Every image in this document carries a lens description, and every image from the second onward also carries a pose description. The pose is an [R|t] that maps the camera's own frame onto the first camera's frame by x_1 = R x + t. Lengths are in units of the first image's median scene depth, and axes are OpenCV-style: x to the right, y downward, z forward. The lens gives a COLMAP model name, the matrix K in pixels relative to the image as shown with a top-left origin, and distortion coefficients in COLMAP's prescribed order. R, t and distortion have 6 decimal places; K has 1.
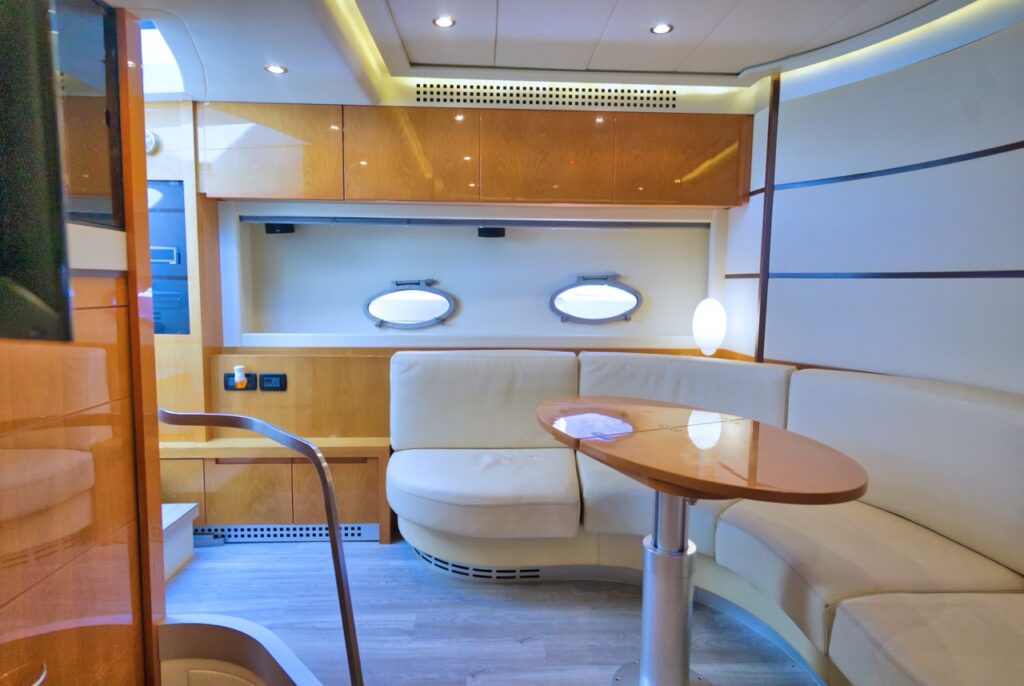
lens RADIAL K [[584.1, 0, 507.1], [0, 584.1, 340.5], [0, 0, 1]] dist [0.021639, -0.000165]
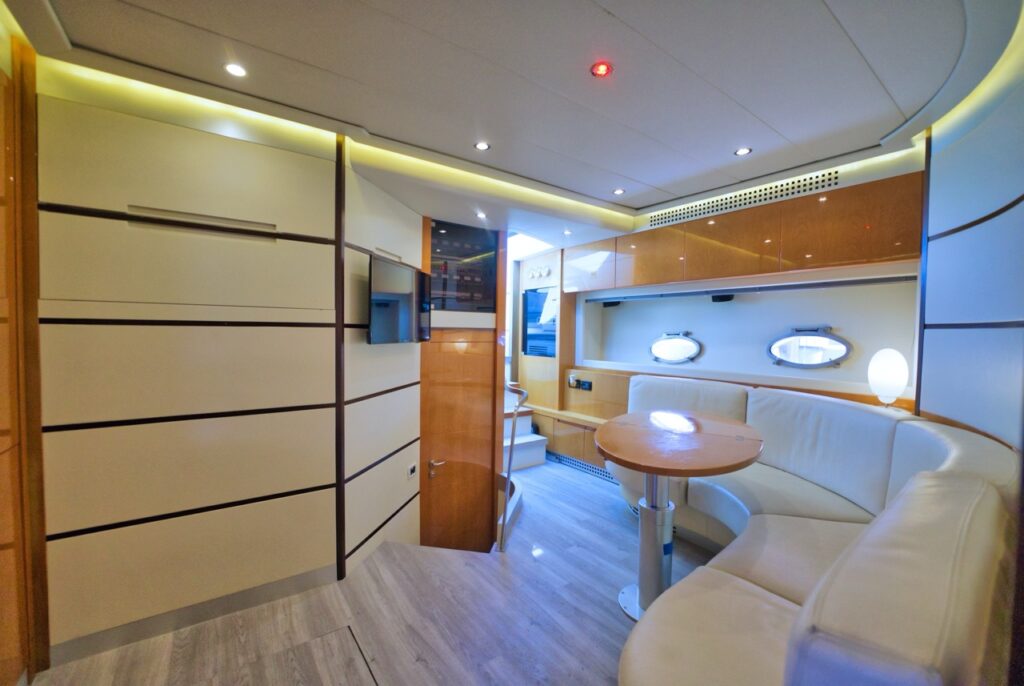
lens RADIAL K [[418.0, 0, 512.7], [0, 418.0, 343.2], [0, 0, 1]] dist [-0.004884, -0.000015]
pose [[0.559409, 0.019759, -0.828656, 0.589618], [-0.086459, 0.995654, -0.034625, 0.002021], [0.824371, 0.091014, 0.558686, 0.031433]]
